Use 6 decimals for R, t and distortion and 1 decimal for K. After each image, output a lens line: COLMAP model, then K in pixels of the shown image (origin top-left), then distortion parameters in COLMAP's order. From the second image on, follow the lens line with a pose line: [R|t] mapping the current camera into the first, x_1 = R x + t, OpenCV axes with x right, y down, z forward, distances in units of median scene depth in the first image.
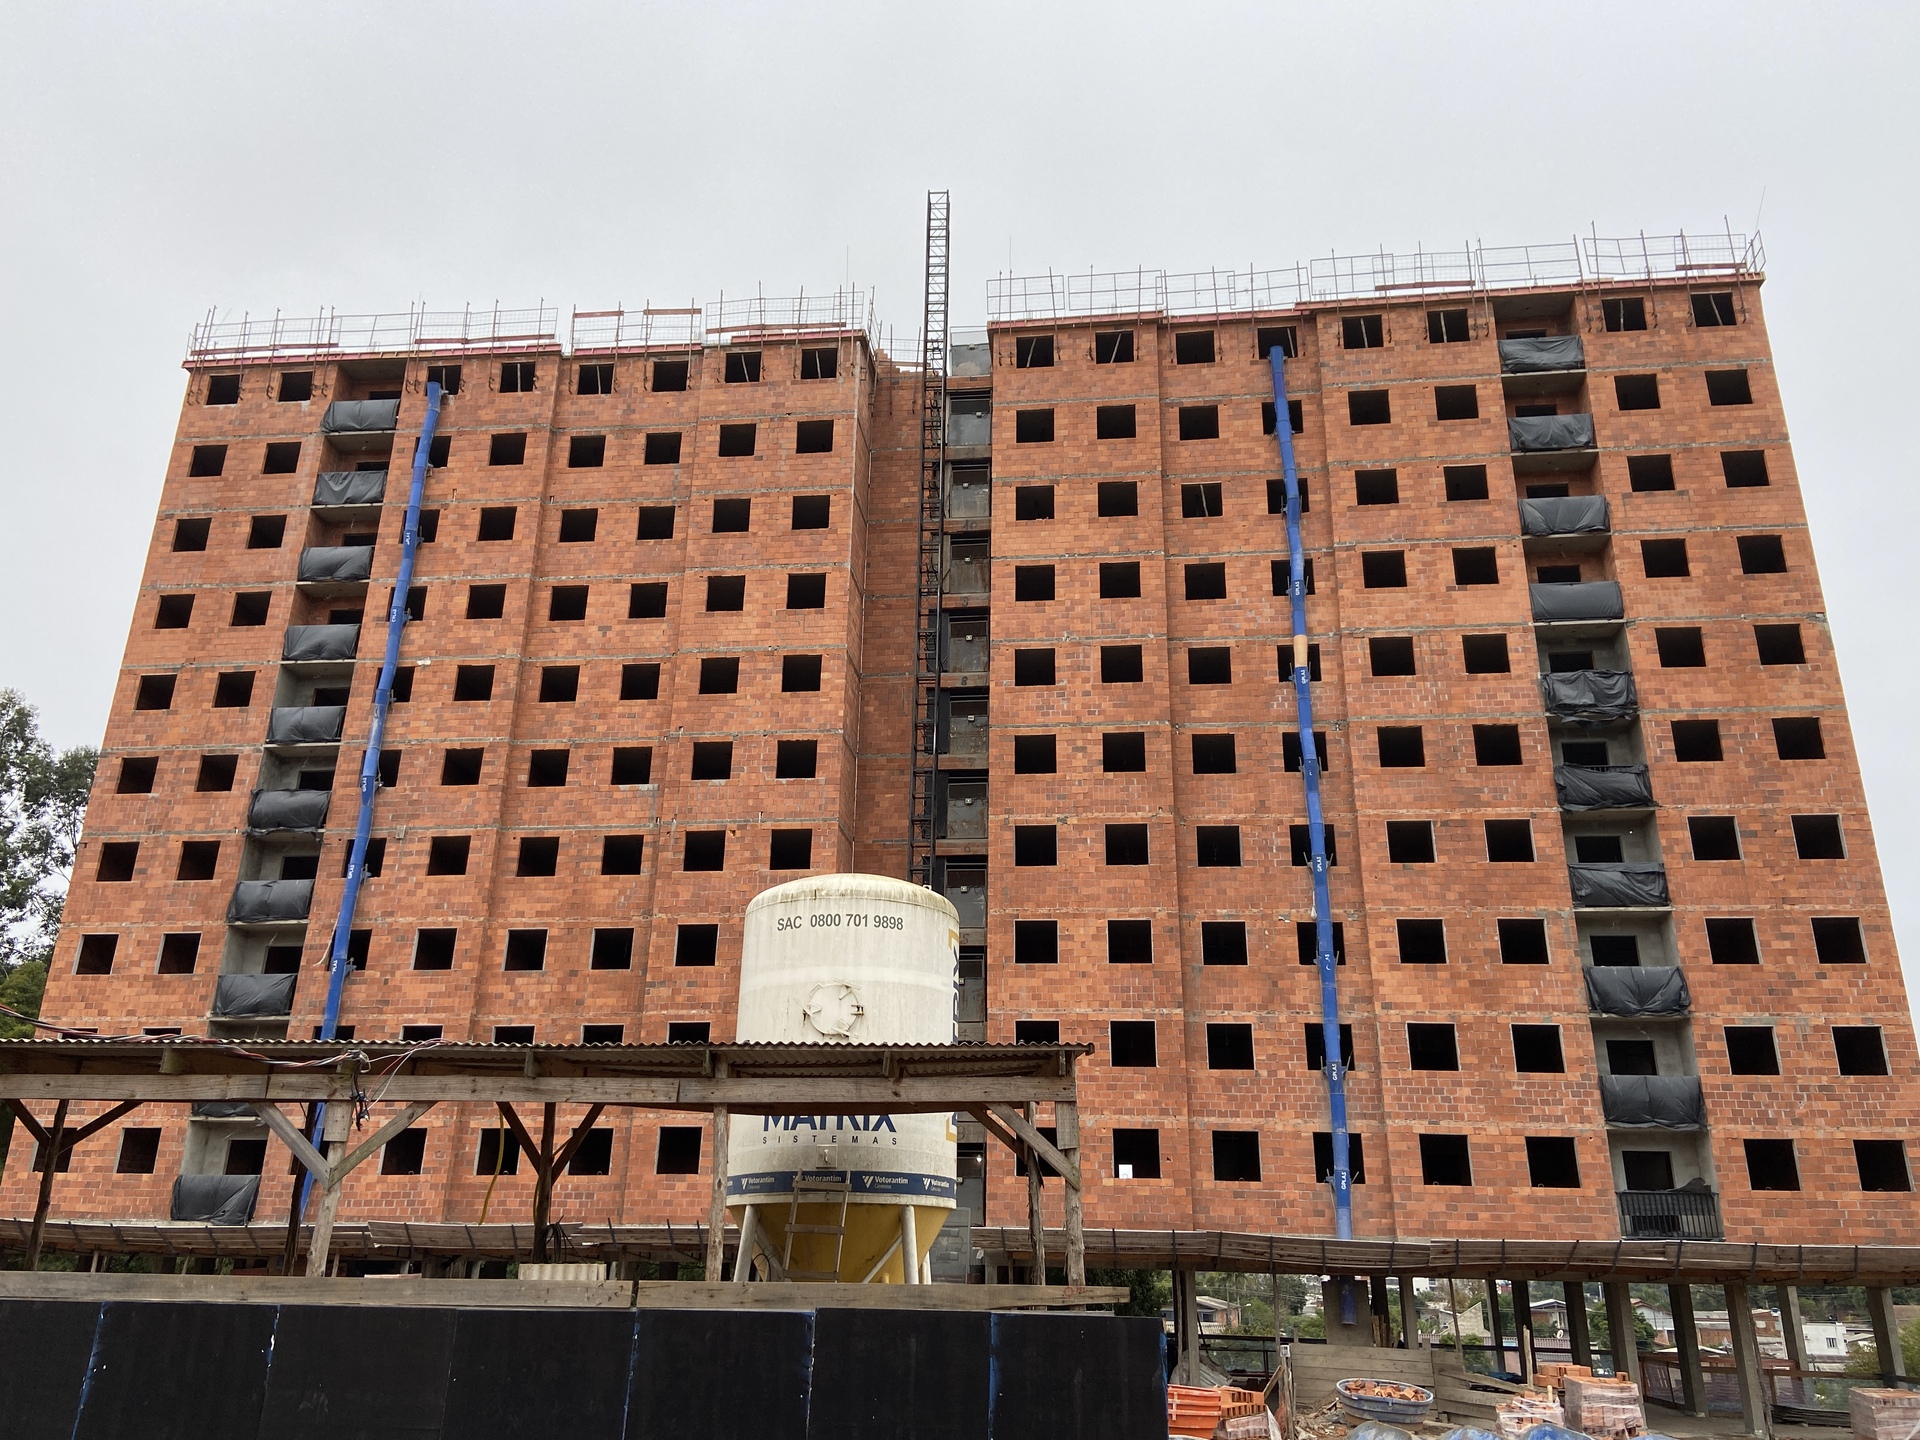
lens RADIAL K [[1415.0, 0, 950.2], [0, 1415.0, 710.8], [0, 0, 1]] dist [0.062876, -0.034222]
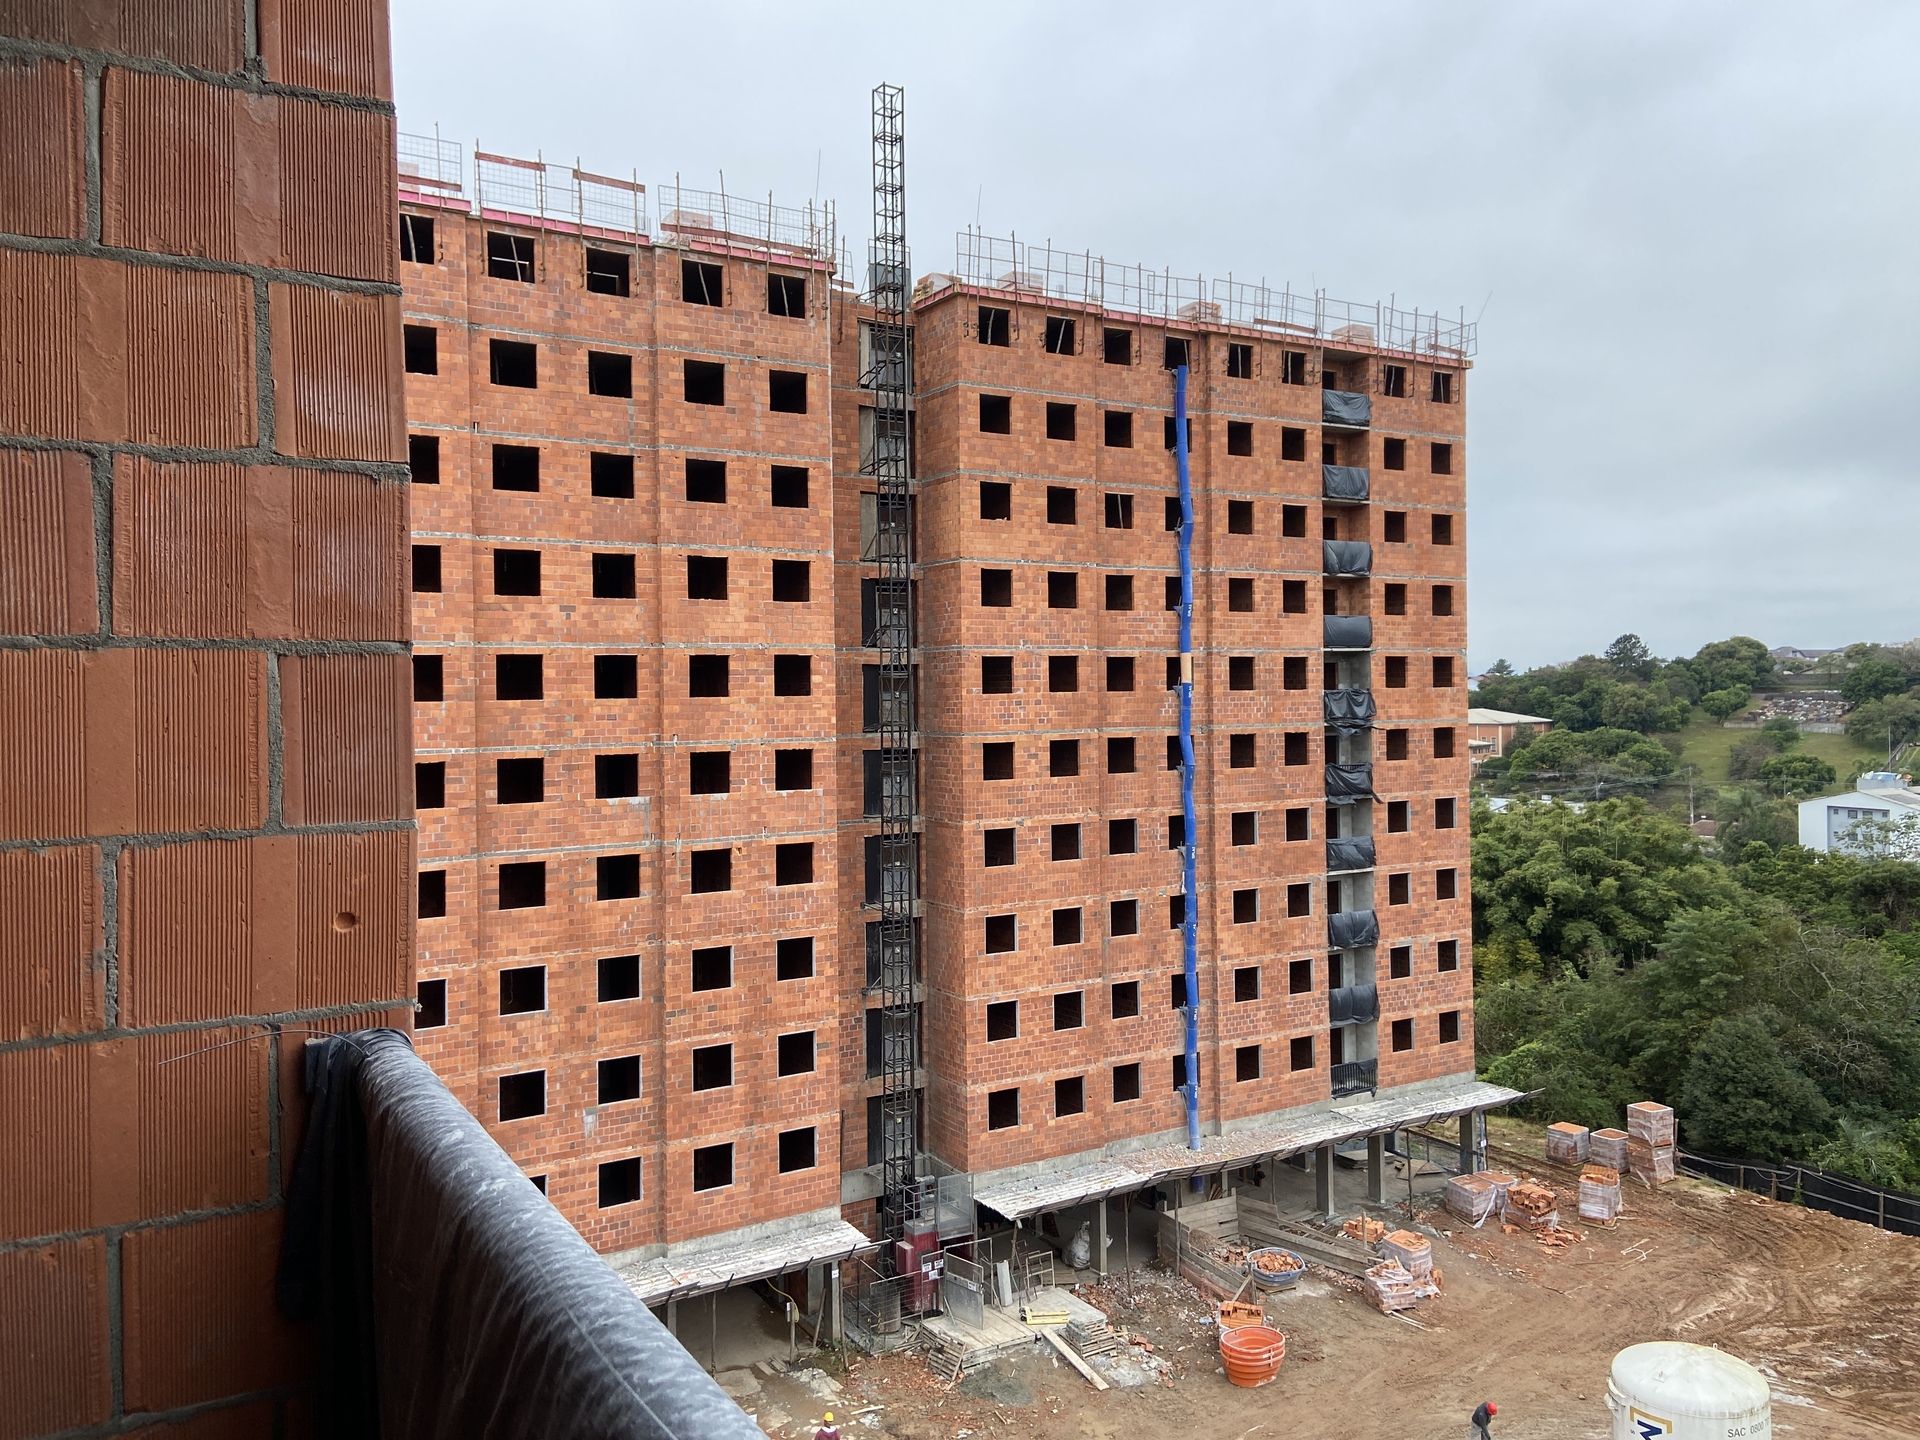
lens RADIAL K [[1415.0, 0, 959.5], [0, 1415.0, 721.7], [0, 0, 1]] dist [0.062876, -0.034222]
pose [[0.793011, -0.033616, 0.608279, -0.604853], [-0.182409, 0.939565, 0.289730, -0.297732], [-0.581258, -0.340715, 0.738954, 0.217571]]
